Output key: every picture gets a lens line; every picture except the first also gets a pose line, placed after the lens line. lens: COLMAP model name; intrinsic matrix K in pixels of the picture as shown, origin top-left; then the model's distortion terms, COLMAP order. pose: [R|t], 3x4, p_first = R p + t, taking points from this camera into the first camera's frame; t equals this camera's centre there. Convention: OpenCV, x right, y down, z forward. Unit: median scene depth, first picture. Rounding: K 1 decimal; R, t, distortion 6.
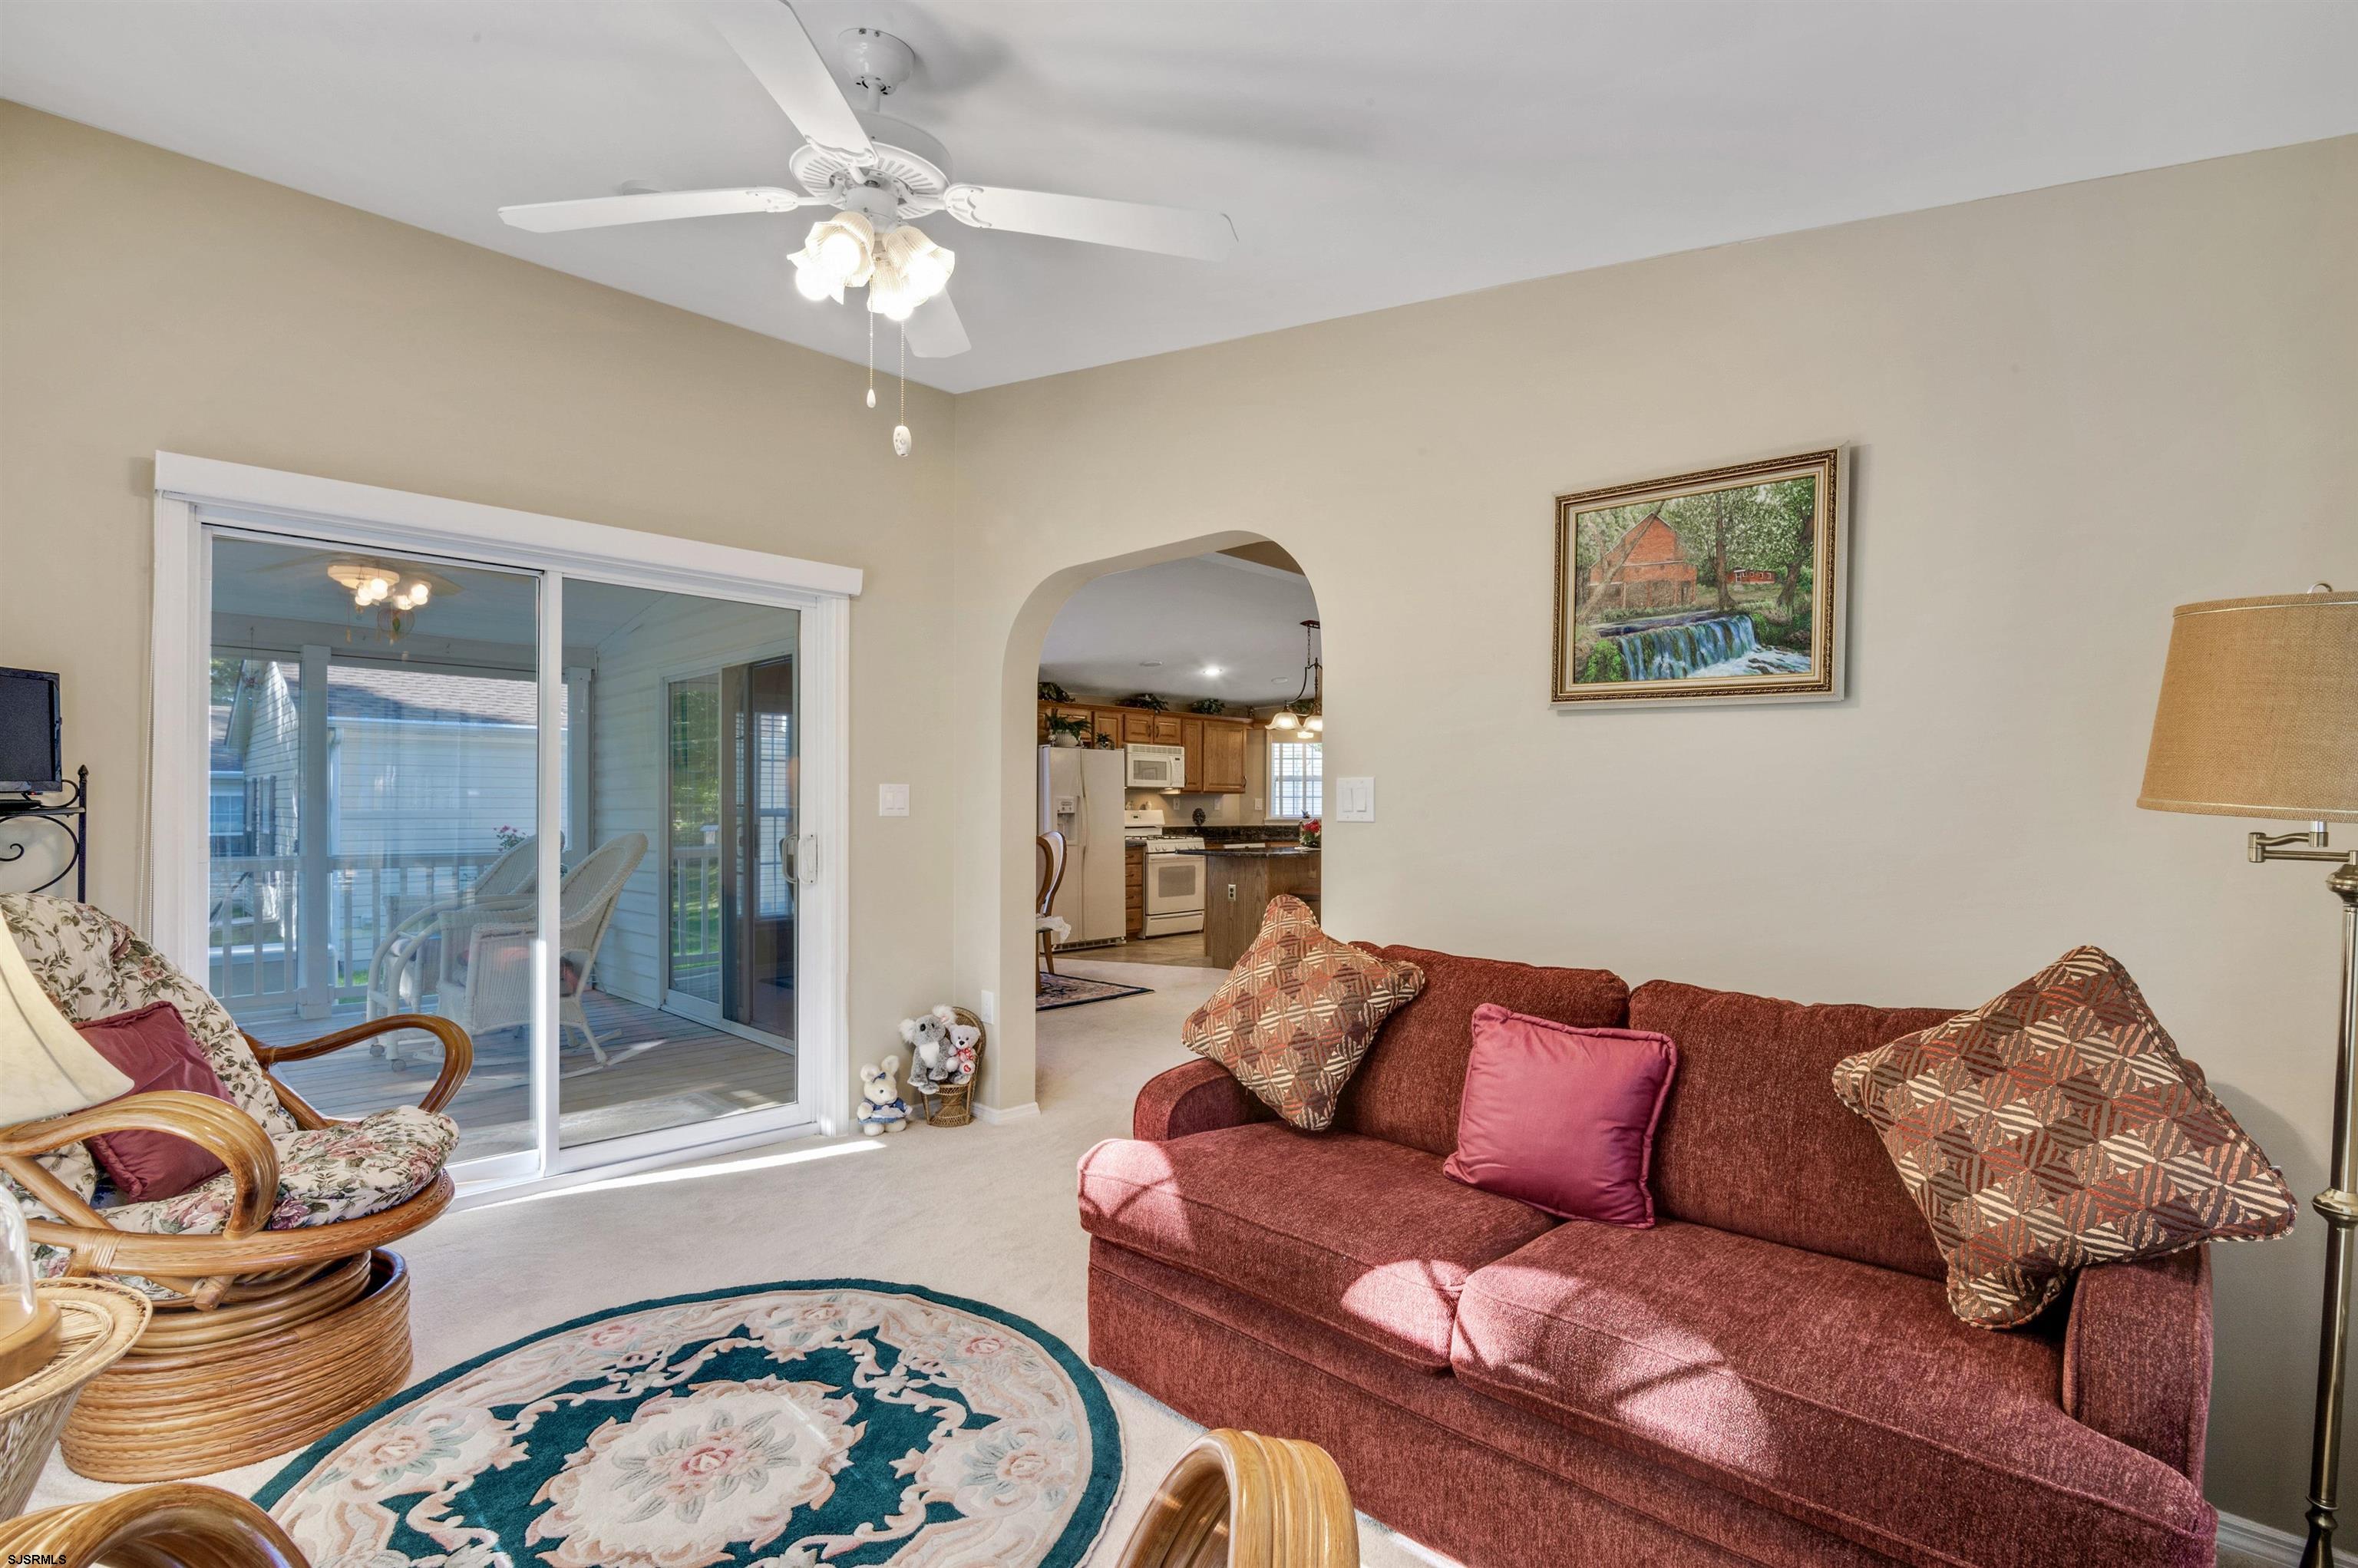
lens RADIAL K [[1104.9, 0, 1183.7], [0, 1104.9, 819.4], [0, 0, 1]] dist [-0.002744, -0.011981]
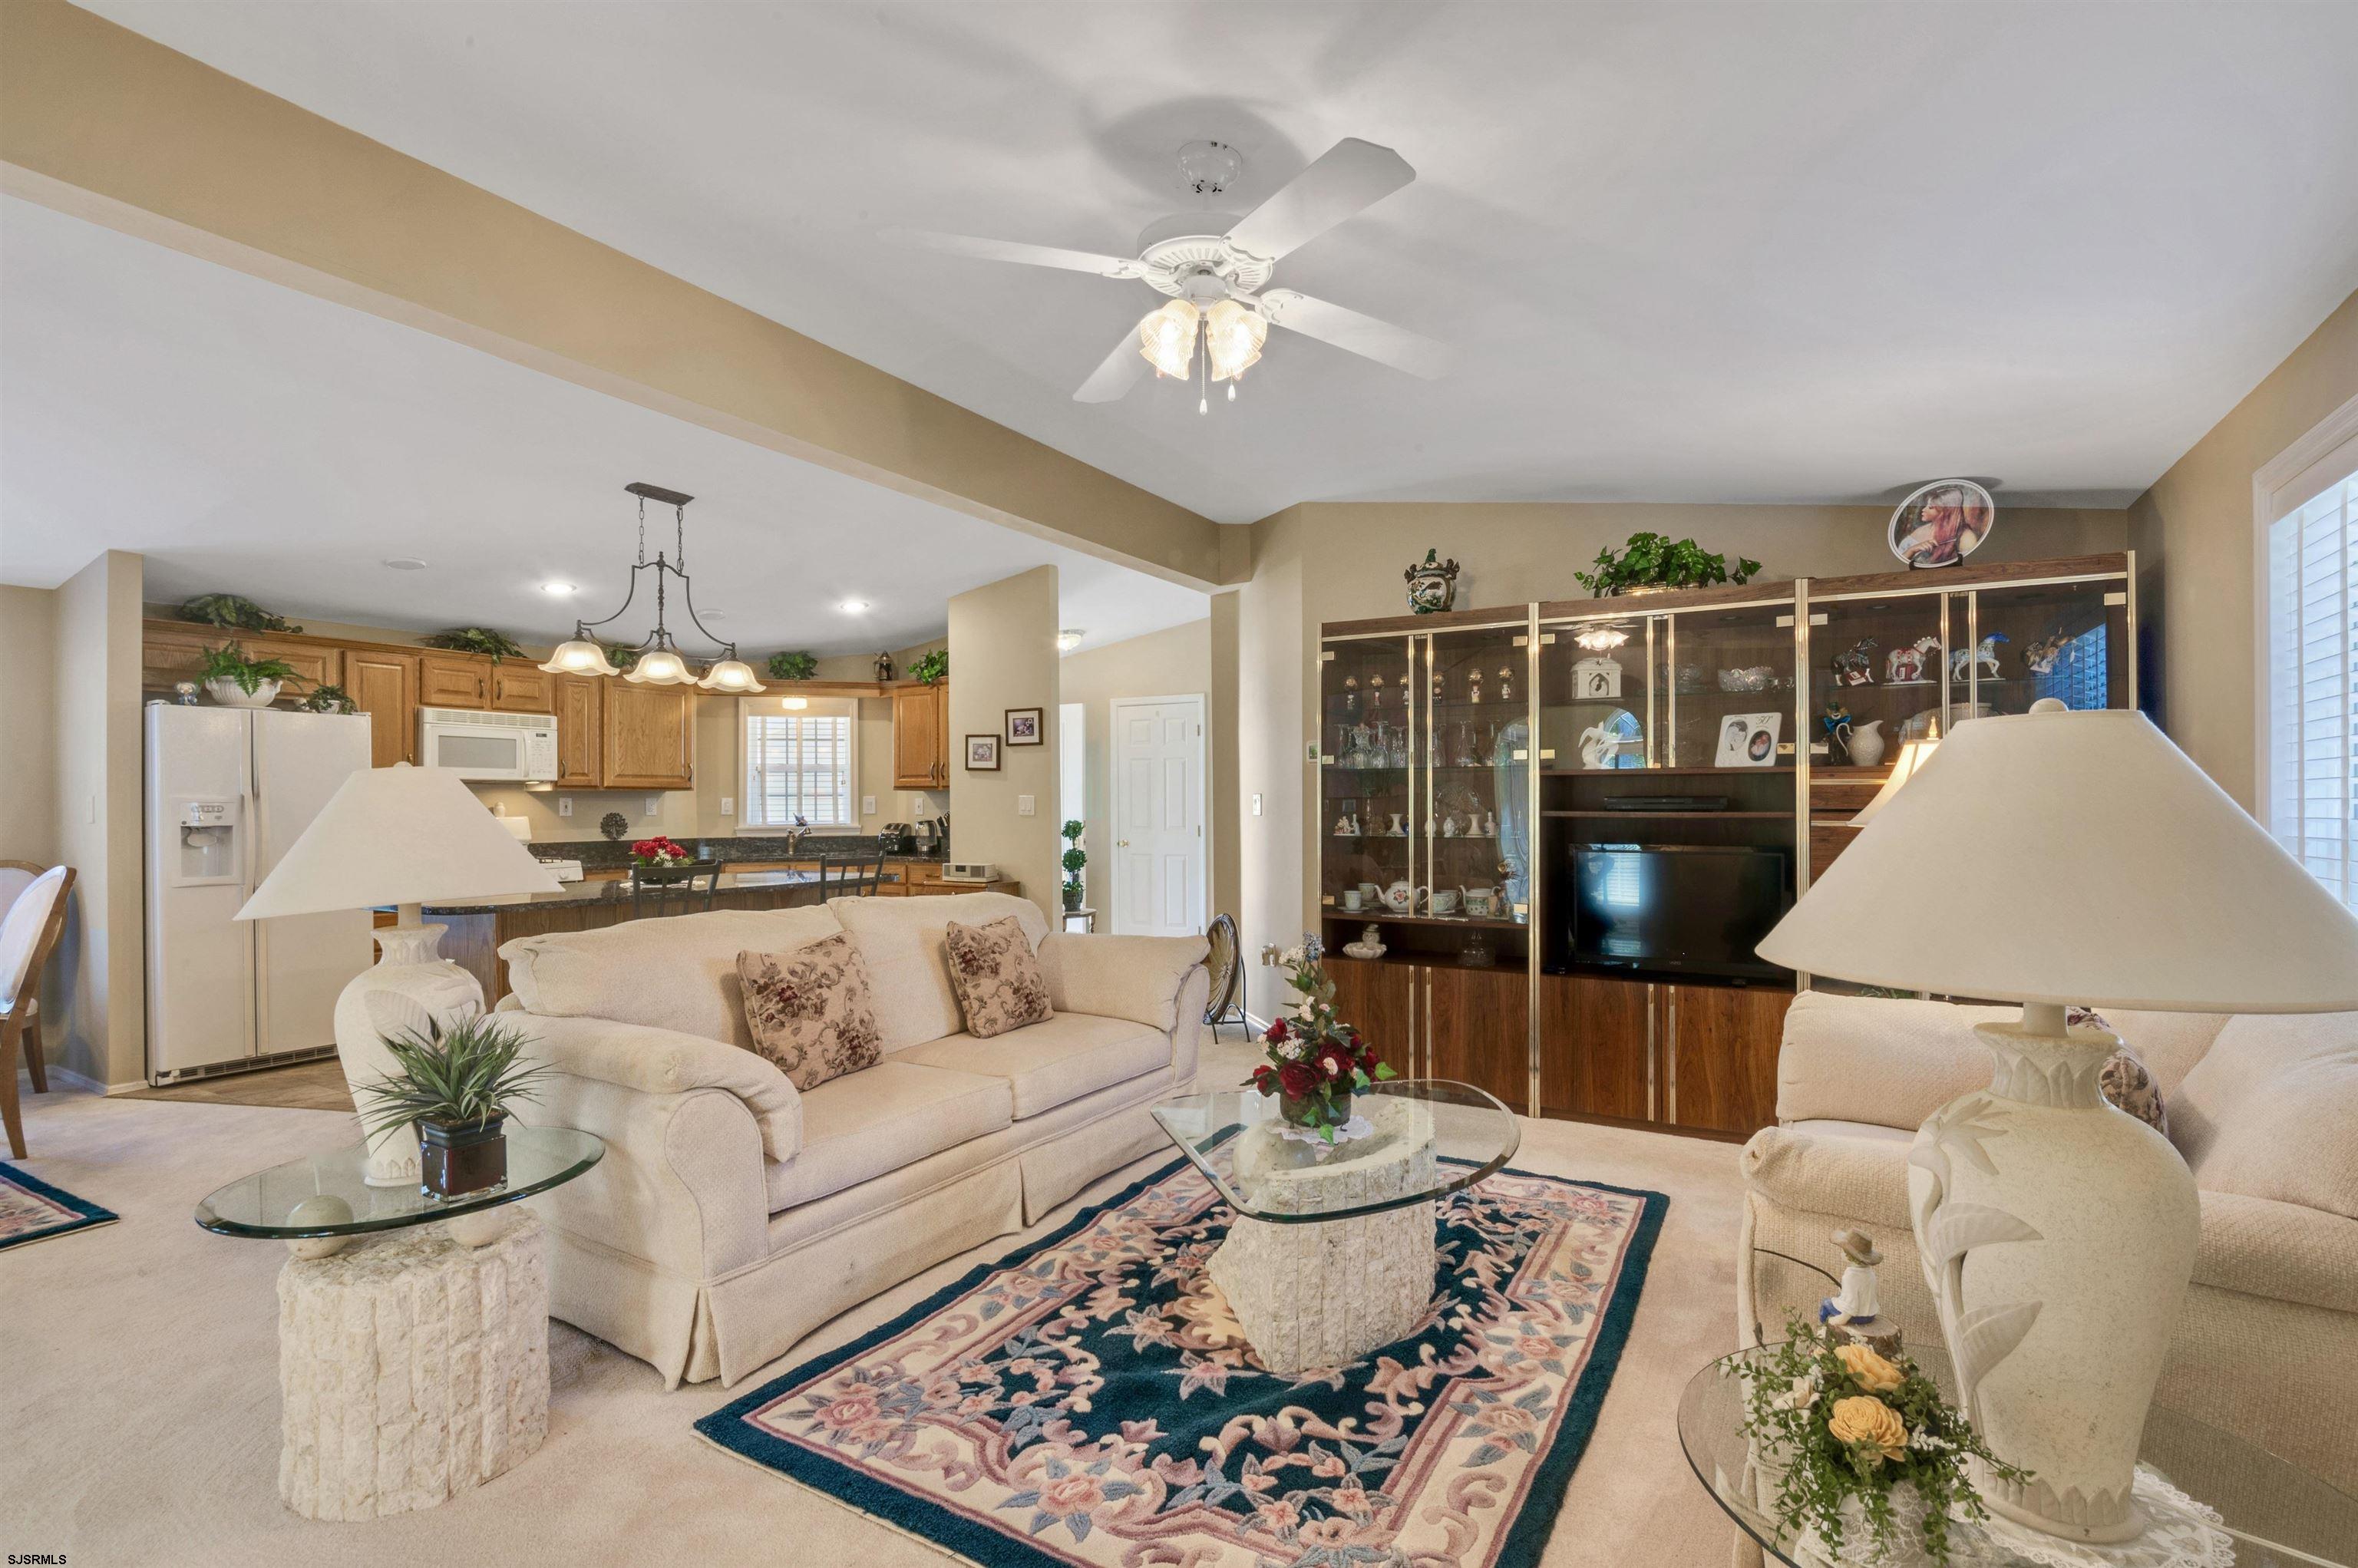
lens RADIAL K [[1102.6, 0, 1175.0], [0, 1102.6, 800.4], [0, 0, 1]] dist [0.002559, -0.013133]
pose [[0.972328, -0.005625, 0.233552, 0.213748], [0.009681, 0.999821, -0.016225, -0.004447], [-0.233419, 0.018037, 0.972209, 0.335187]]
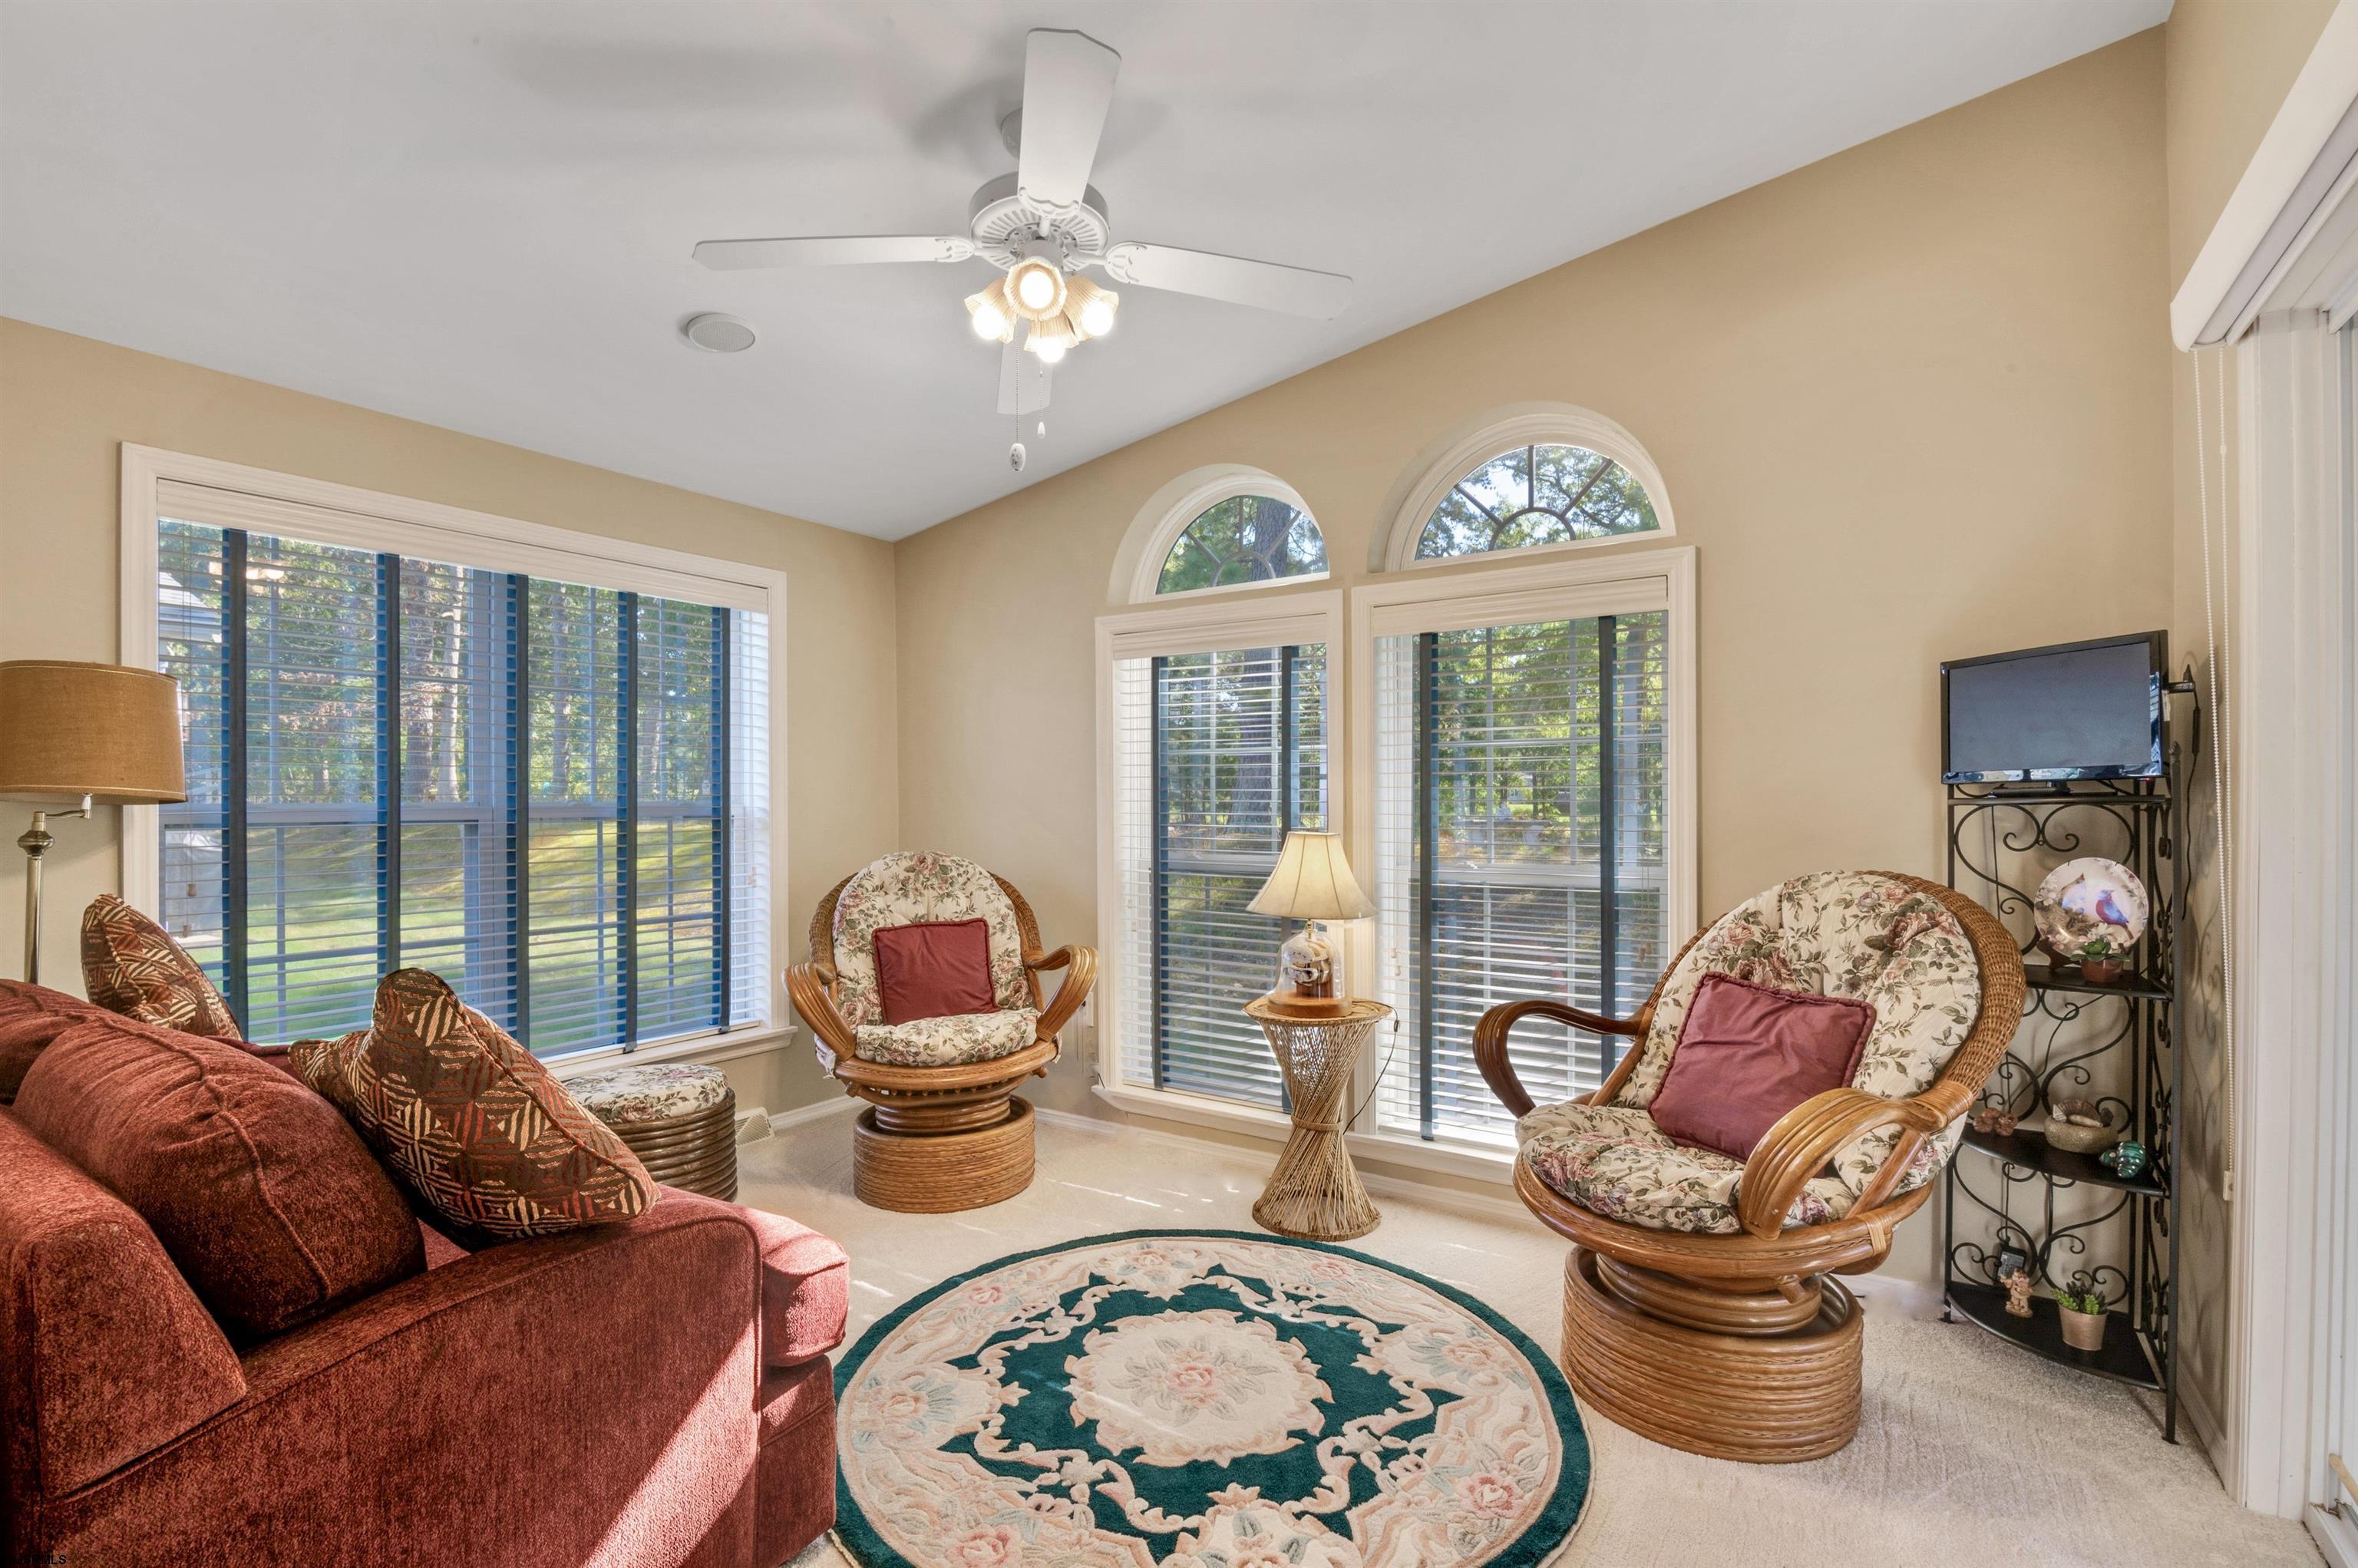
lens RADIAL K [[1104.9, 0, 1183.7], [0, 1104.9, 819.4], [0, 0, 1]] dist [-0.002744, -0.011981]
pose [[-0.982110, 0.003951, -0.188268, -0.043753], [-0.002482, 0.999421, 0.033920, -0.004756], [0.188293, 0.033780, -0.981532, 0.428154]]
